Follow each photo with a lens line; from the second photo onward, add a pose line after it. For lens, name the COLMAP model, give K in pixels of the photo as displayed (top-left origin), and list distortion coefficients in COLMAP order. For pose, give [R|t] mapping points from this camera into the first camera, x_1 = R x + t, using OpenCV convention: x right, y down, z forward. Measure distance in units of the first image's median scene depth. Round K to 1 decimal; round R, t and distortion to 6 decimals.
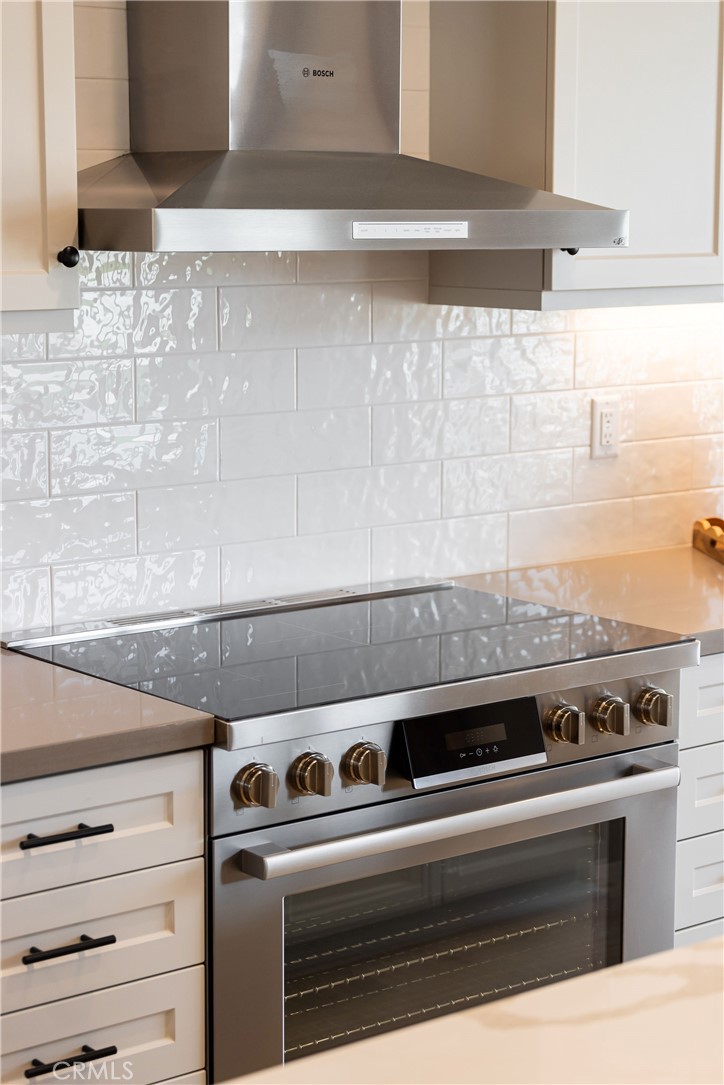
lens RADIAL K [[2249.0, 0, 362.1], [0, 2249.0, 542.2], [0, 0, 1]] dist [0.045637, 0.000000]
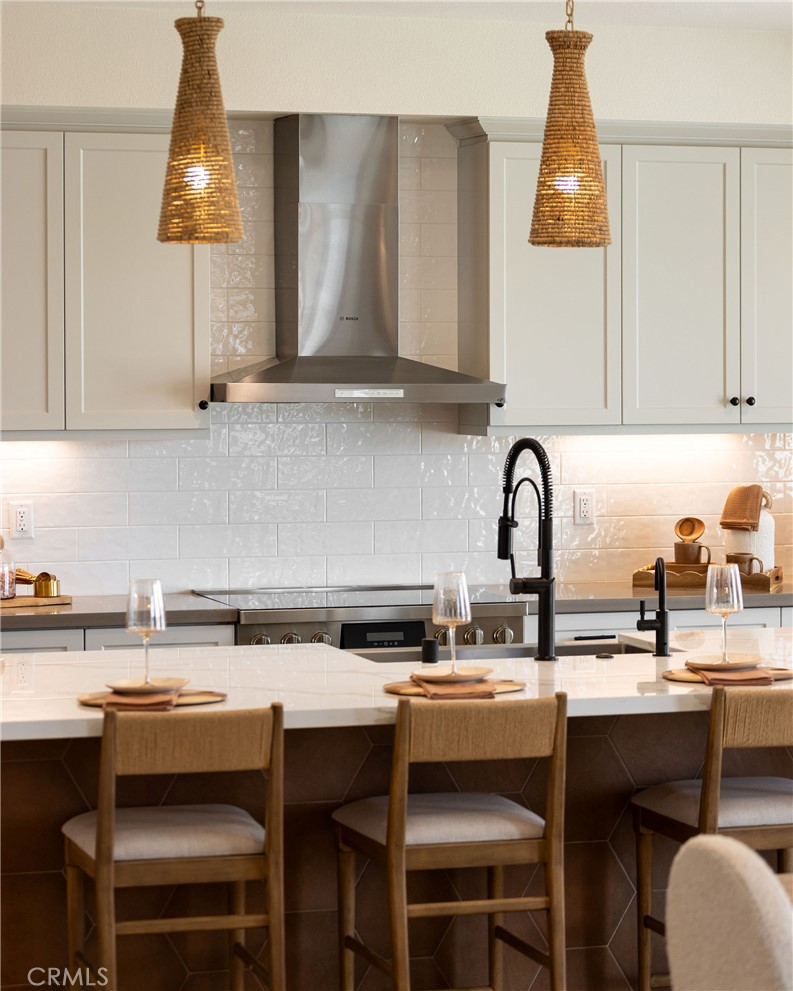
lens RADIAL K [[2679.4, 0, 397.5], [0, 2679.4, 493.4], [0, 0, 1]] dist [0.012420, 0.000000]
pose [[0.930478, 0.015912, -0.366002, 0.845896], [-0.055109, 0.993767, -0.096899, 0.170785], [0.362179, 0.110333, 0.925556, -1.135110]]
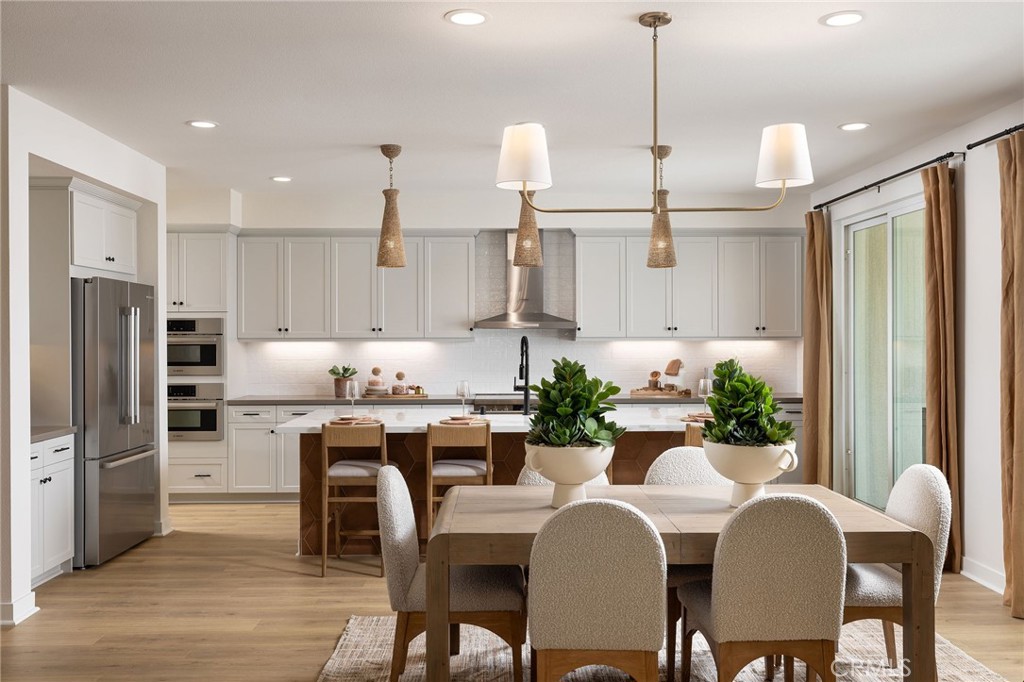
lens RADIAL K [[901.2, 0, 509.7], [0, 901.2, 345.3], [0, 0, 1]] dist [0.087664, 0.011833]
pose [[0.783859, 0.004912, -0.620920, 1.304443], [-0.094022, 0.989378, -0.110867, 0.163045], [0.613780, 0.145284, 0.775994, -0.778580]]
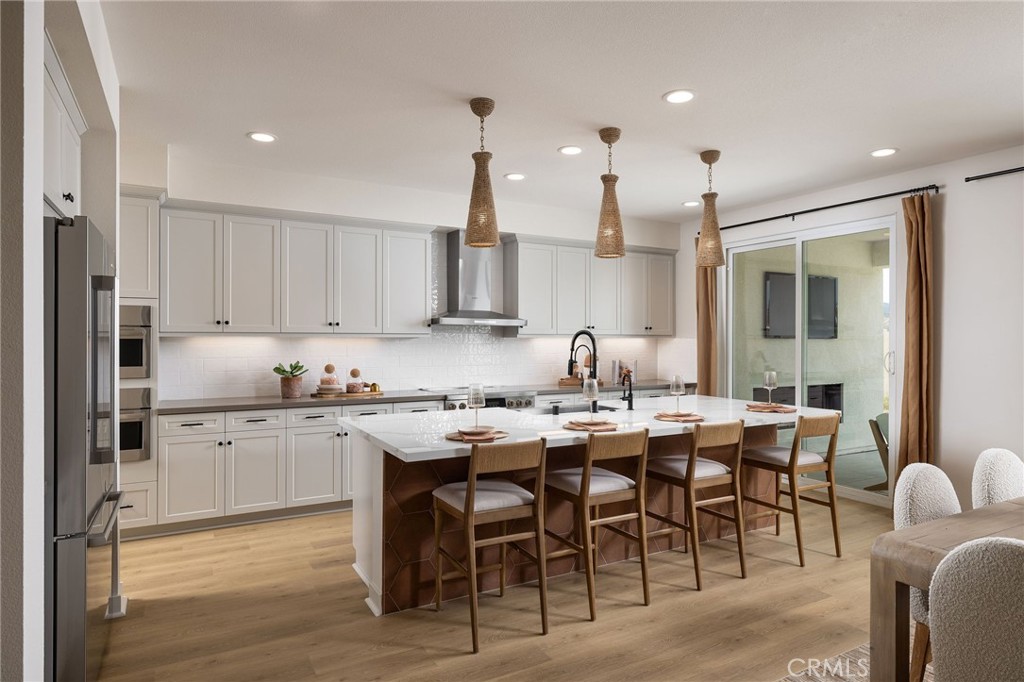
lens RADIAL K [[585.6, 0, 506.5], [0, 585.6, 344.5], [0, 0, 1]] dist [0.021998, 0.000976]
pose [[0.984930, 0.003279, -0.172924, 0.319088], [-0.028521, 0.989212, -0.143689, 0.137680], [0.170587, 0.146456, 0.974398, -0.503272]]
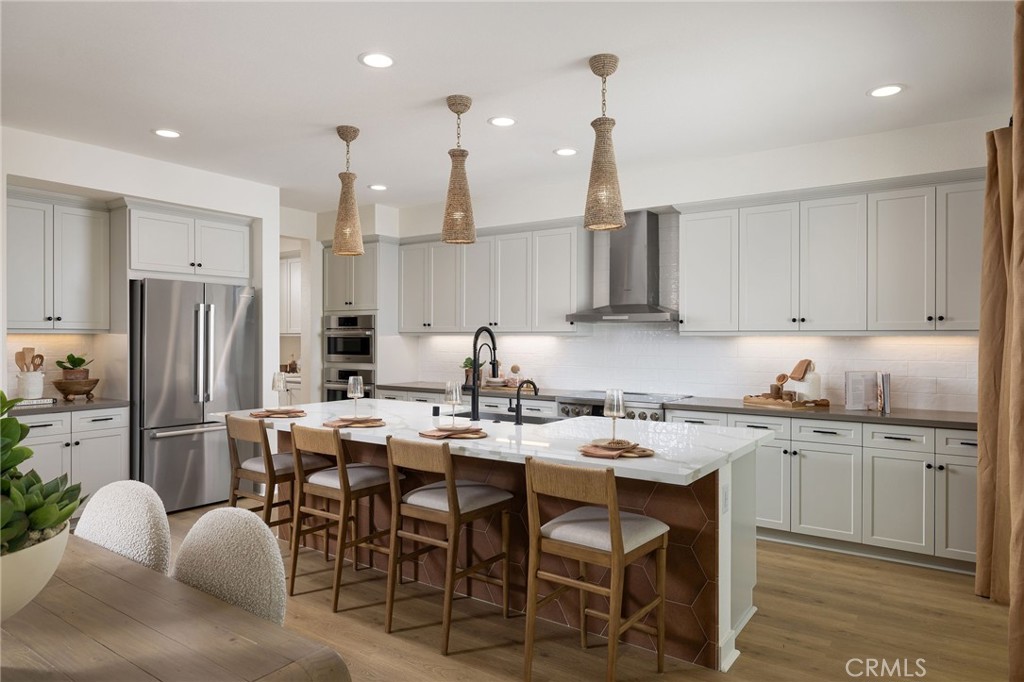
lens RADIAL K [[658.4, 0, 507.0], [0, 658.4, 337.1], [0, 0, 1]] dist [0.032635, -0.003094]
pose [[0.272240, 0.000112, -0.962229, 1.294364], [-0.151497, 0.987533, -0.042748, 0.012268], [0.950228, 0.157413, 0.268863, 0.297954]]
